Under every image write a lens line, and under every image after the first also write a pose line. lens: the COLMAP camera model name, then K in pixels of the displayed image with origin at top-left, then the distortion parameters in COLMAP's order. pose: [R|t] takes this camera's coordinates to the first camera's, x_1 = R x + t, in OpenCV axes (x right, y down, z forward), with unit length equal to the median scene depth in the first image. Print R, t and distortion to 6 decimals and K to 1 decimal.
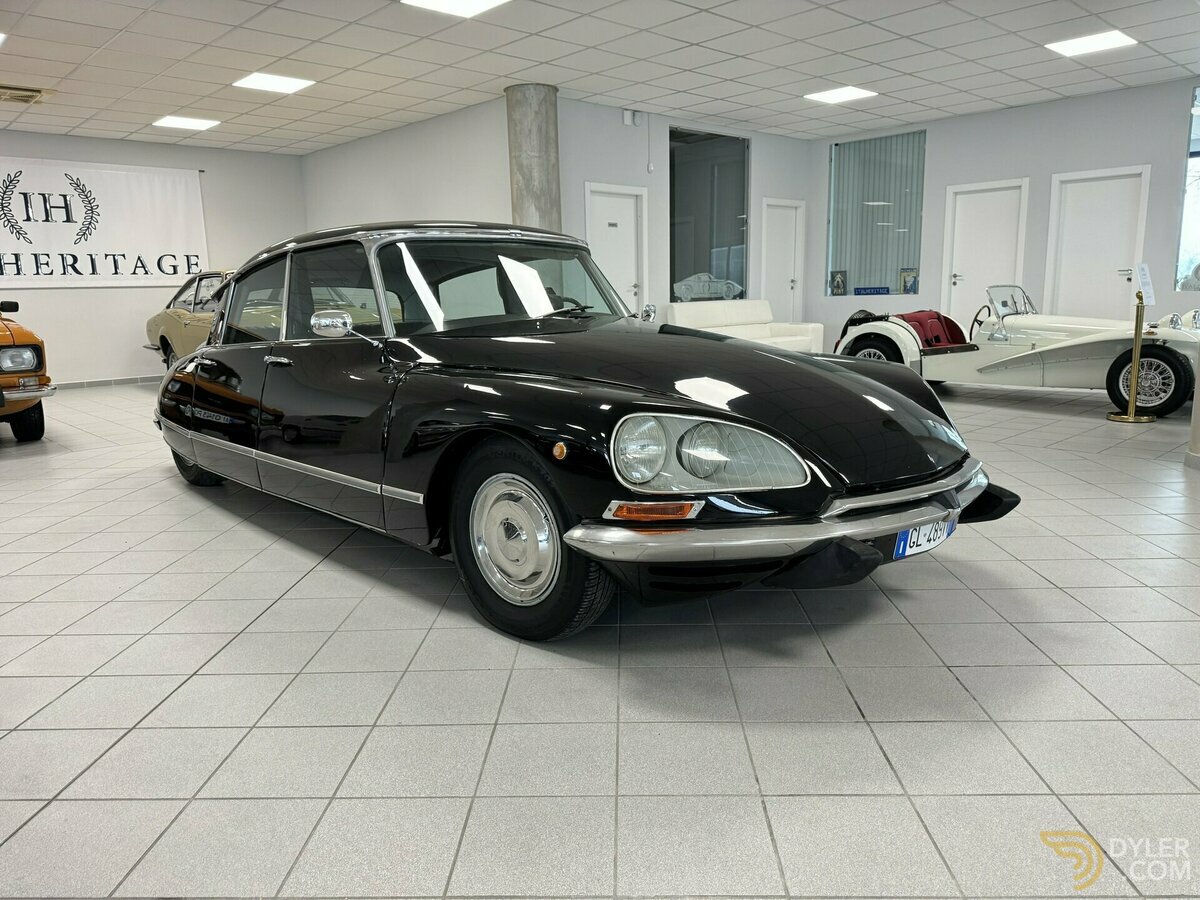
lens RADIAL K [[855.7, 0, 596.6], [0, 855.7, 456.4], [0, 0, 1]] dist [0.022334, -0.006874]
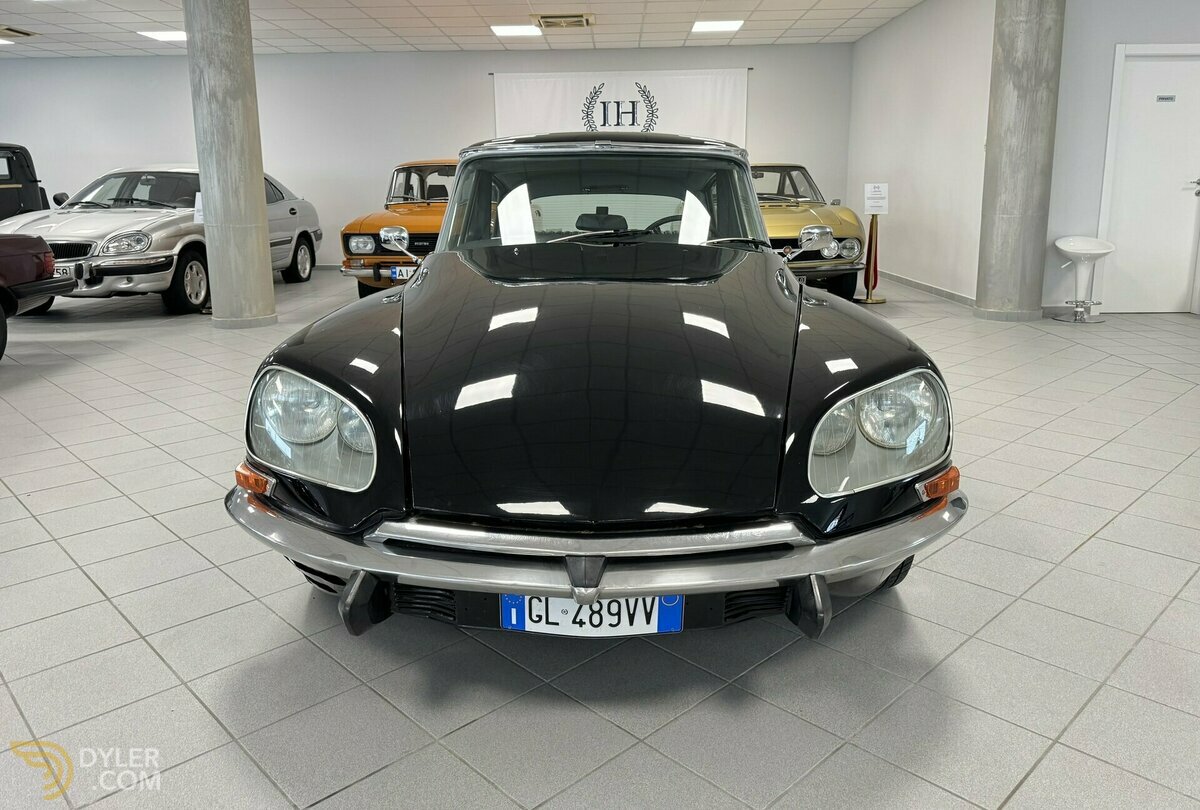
lens RADIAL K [[879.6, 0, 597.7], [0, 879.6, 357.4], [0, 0, 1]] dist [0.010164, 0.000267]
pose [[0.713361, 0.143939, -0.685856, 0.224025], [-0.133248, 0.988685, 0.068902, -0.041145], [0.688013, 0.042237, 0.724469, 0.136277]]
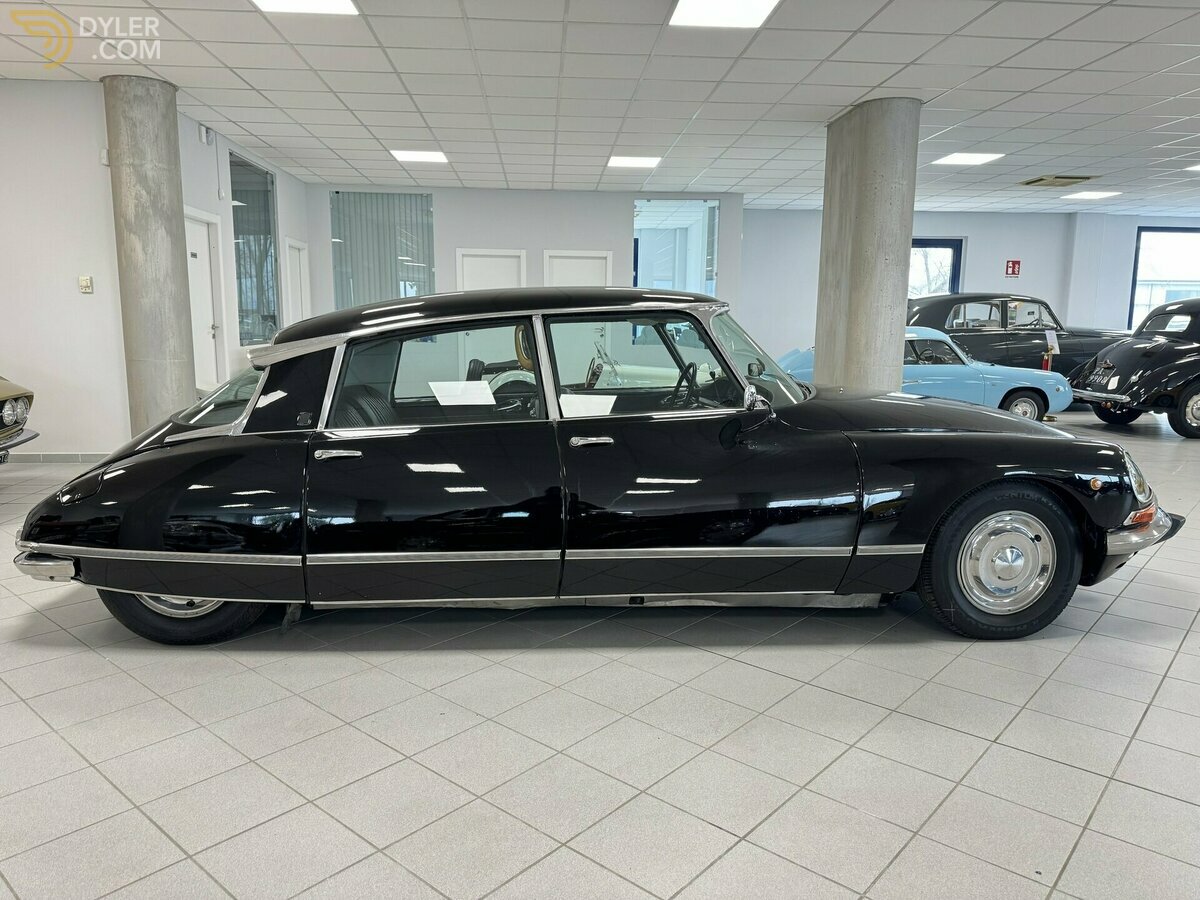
lens RADIAL K [[847.1, 0, 586.2], [0, 847.1, 448.2], [0, 0, 1]] dist [0.094870, -0.144965]
pose [[0.632140, -0.084324, 0.770252, -0.410883], [0.118806, 0.992854, 0.011191, -0.045475], [-0.765692, 0.084436, 0.637642, 0.181079]]
